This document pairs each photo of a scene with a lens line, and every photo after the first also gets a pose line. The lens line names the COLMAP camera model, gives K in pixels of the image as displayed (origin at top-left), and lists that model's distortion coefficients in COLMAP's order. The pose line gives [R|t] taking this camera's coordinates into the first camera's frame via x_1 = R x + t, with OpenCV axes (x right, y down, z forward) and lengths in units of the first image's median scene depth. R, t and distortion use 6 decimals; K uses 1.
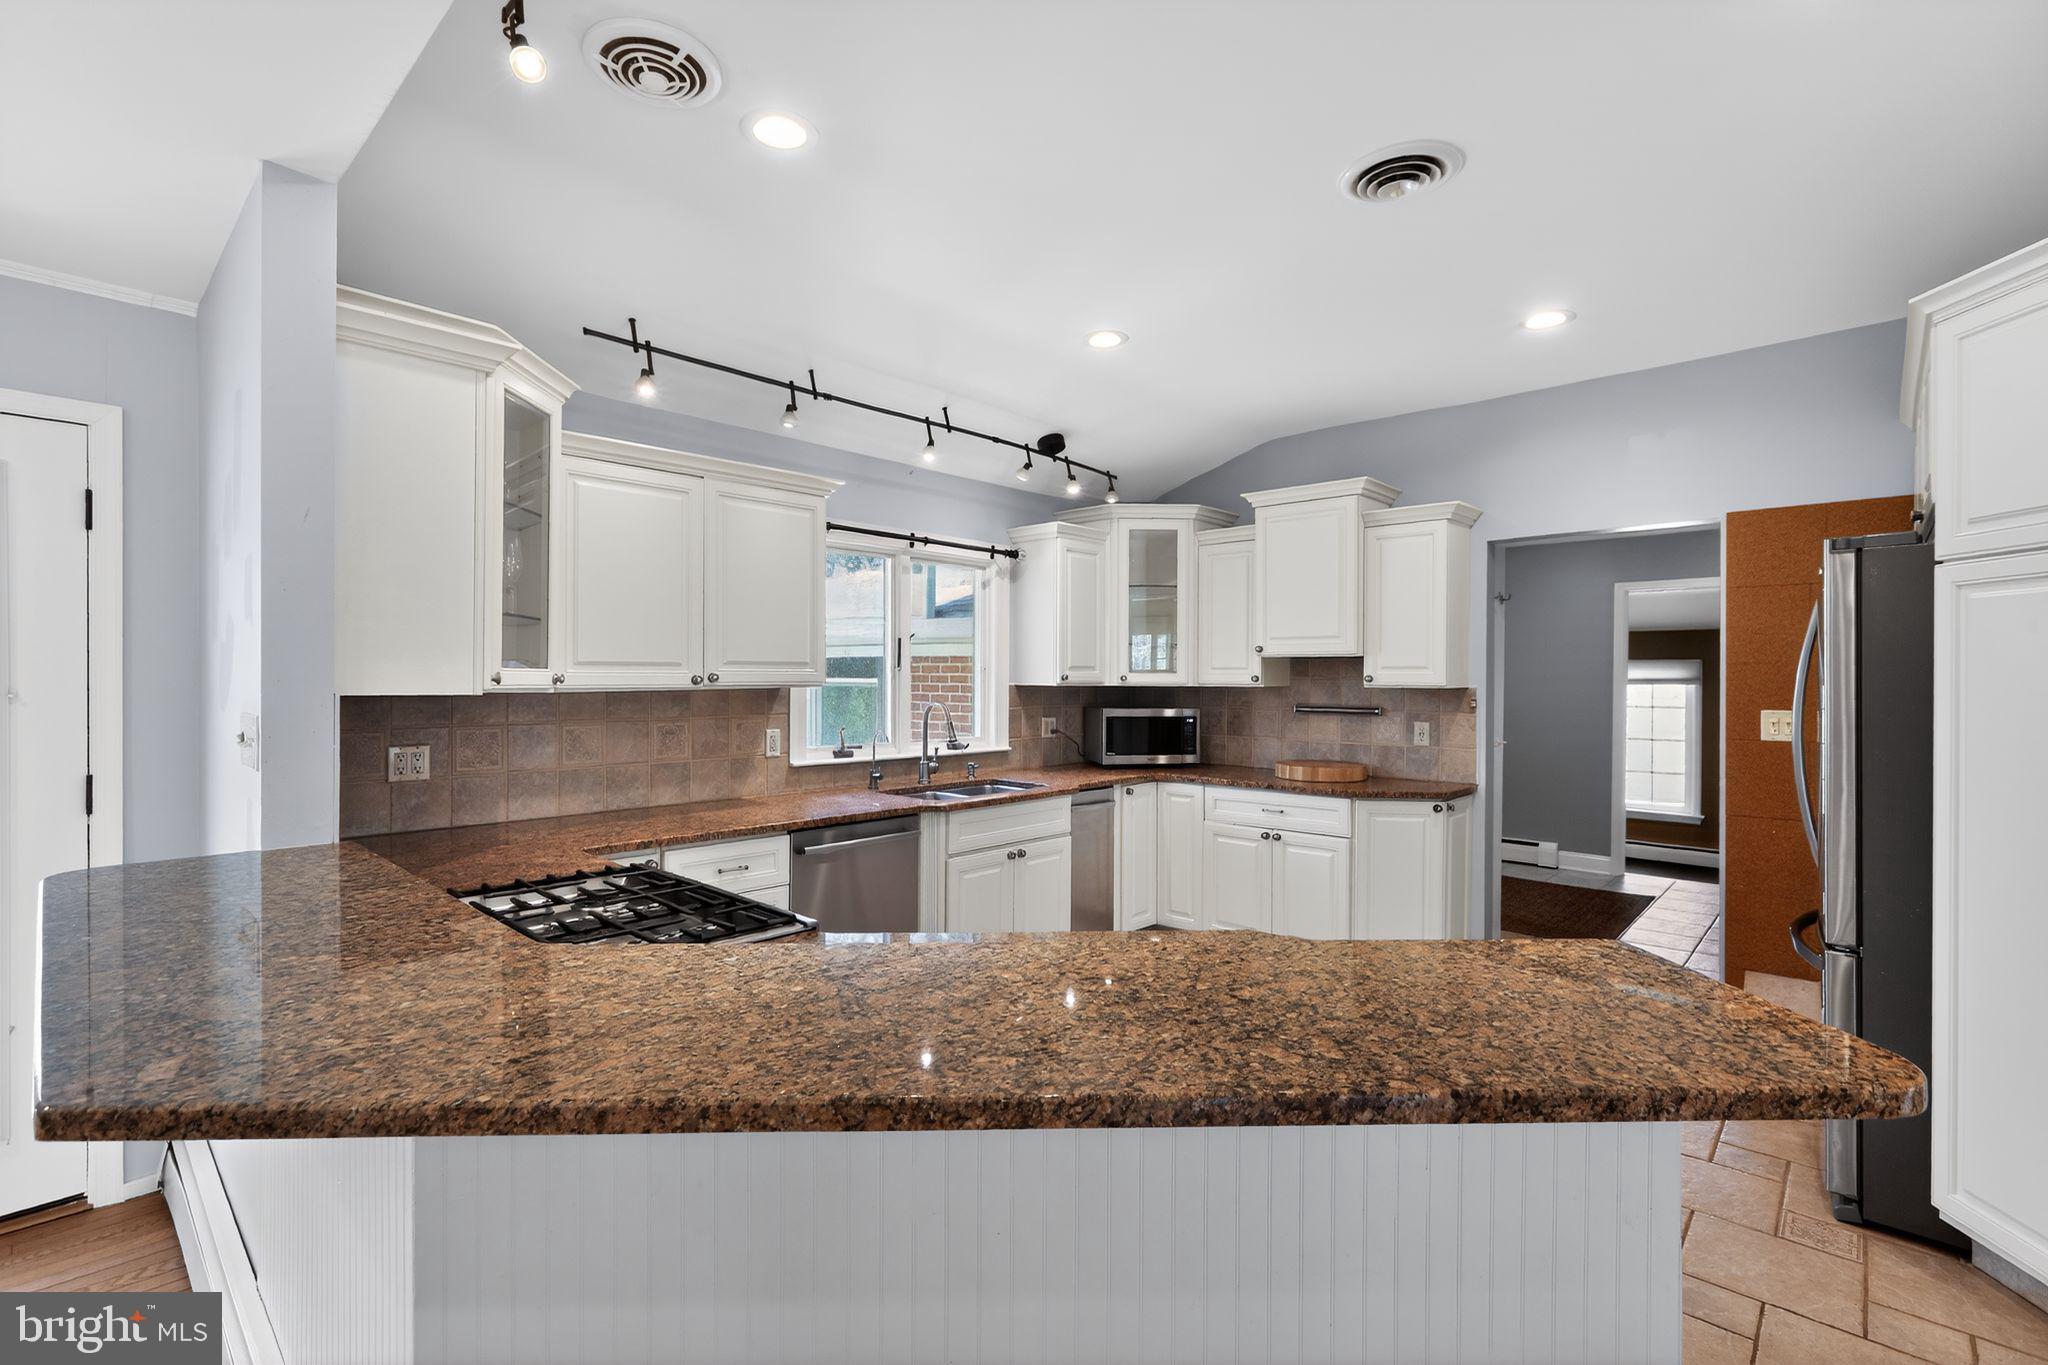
lens RADIAL K [[923.4, 0, 1033.7], [0, 923.4, 679.5], [0, 0, 1]] dist [-0.006602, 0.004318]
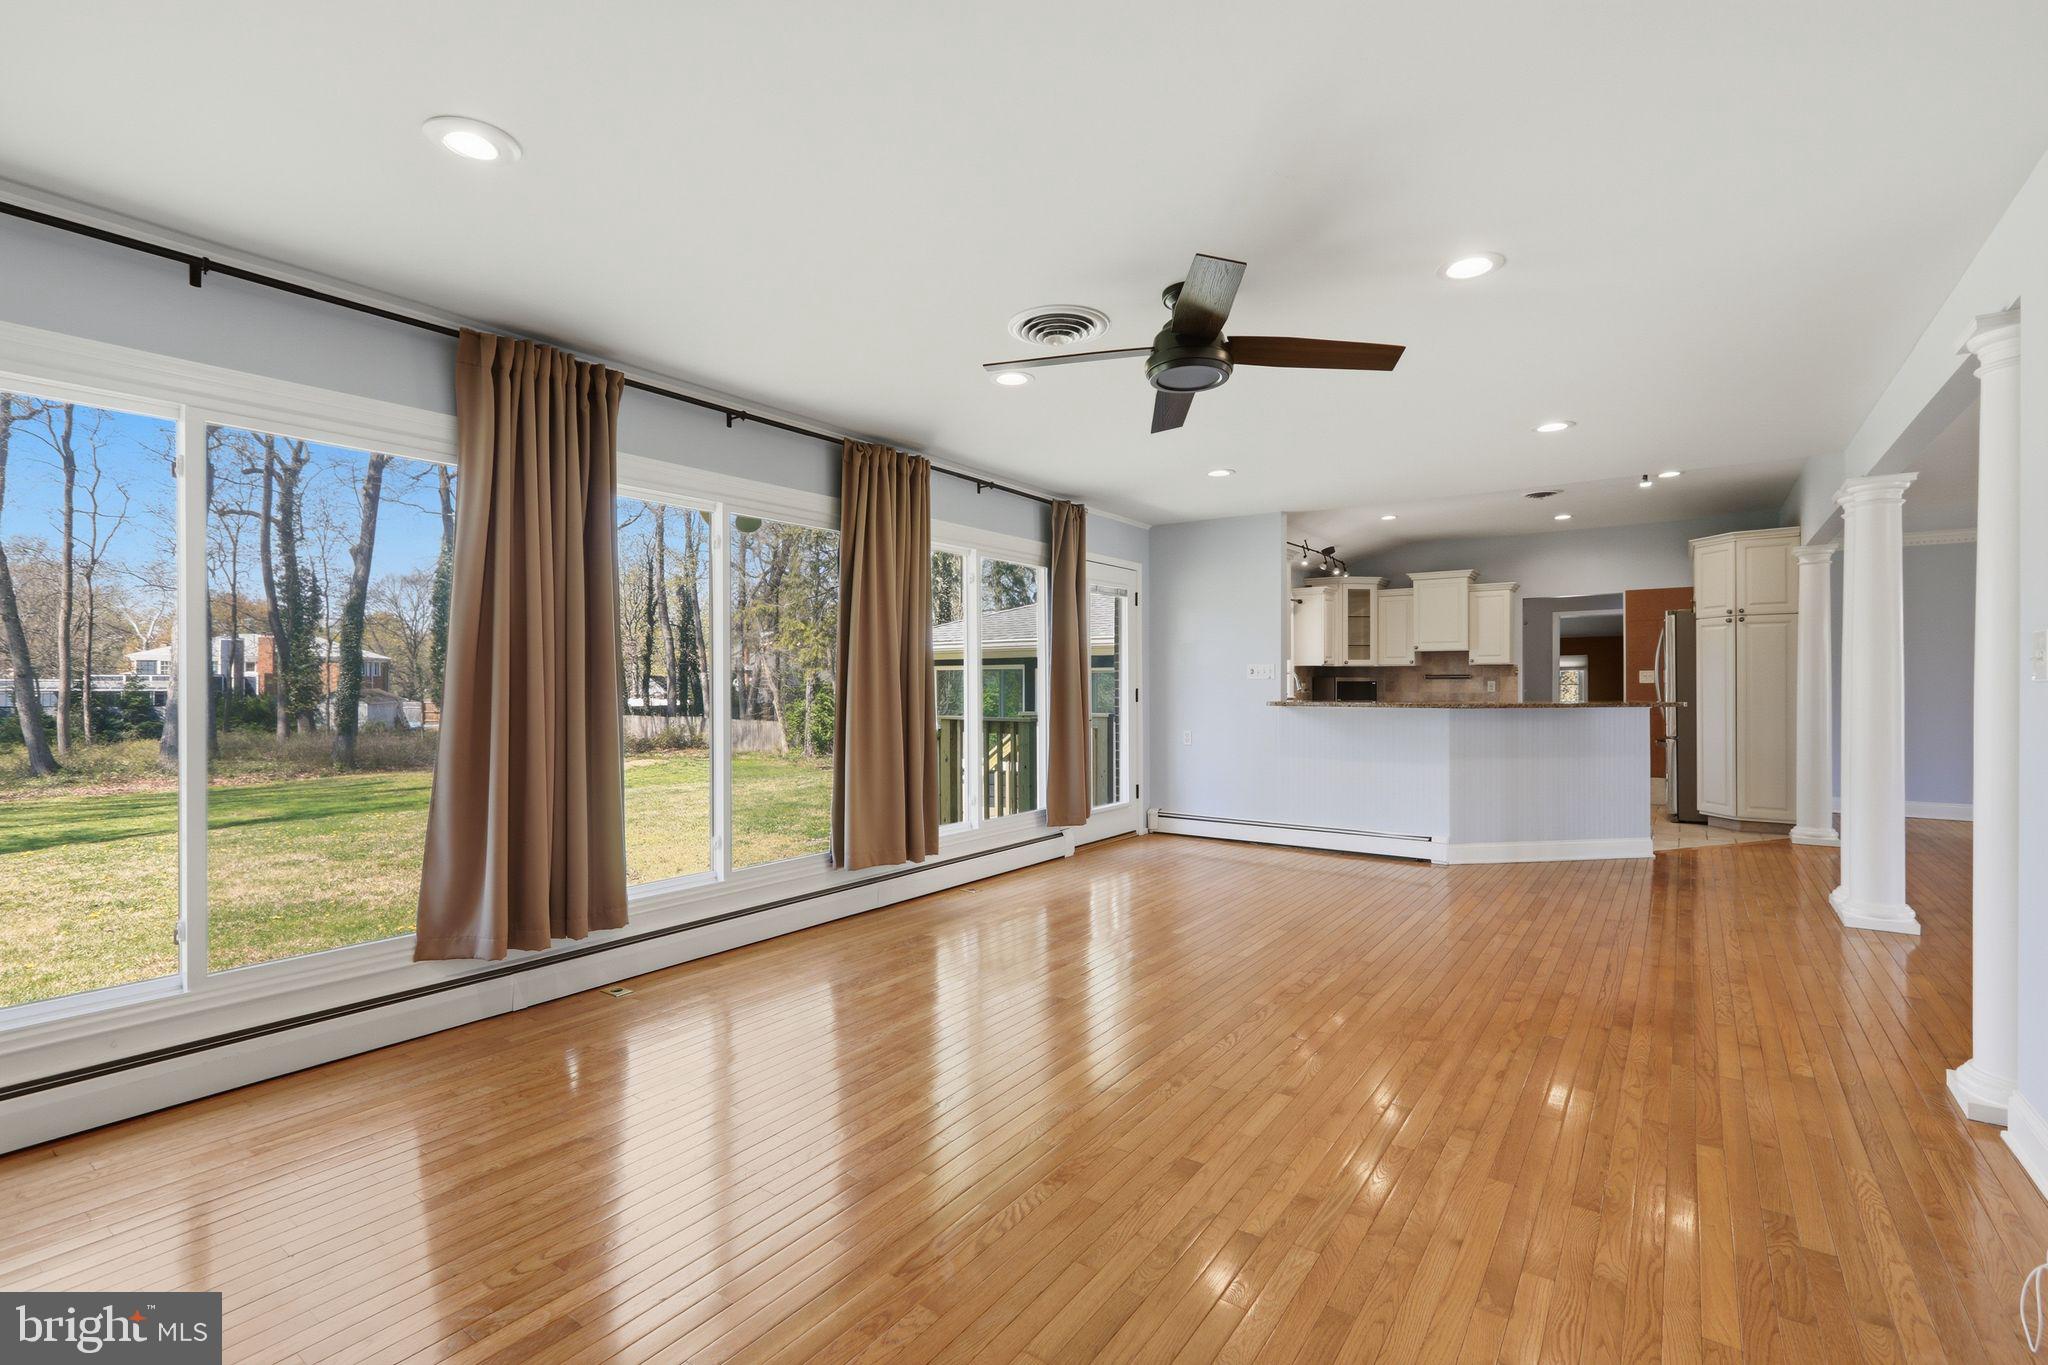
lens RADIAL K [[923.4, 0, 1032.0], [0, 923.4, 678.5], [0, 0, 1]] dist [-0.006602, 0.004318]
pose [[0.992667, -0.006715, 0.120694, -0.954935], [0.007432, 0.999957, -0.005492, 0.046106], [-0.120652, 0.006348, 0.992675, -1.062896]]
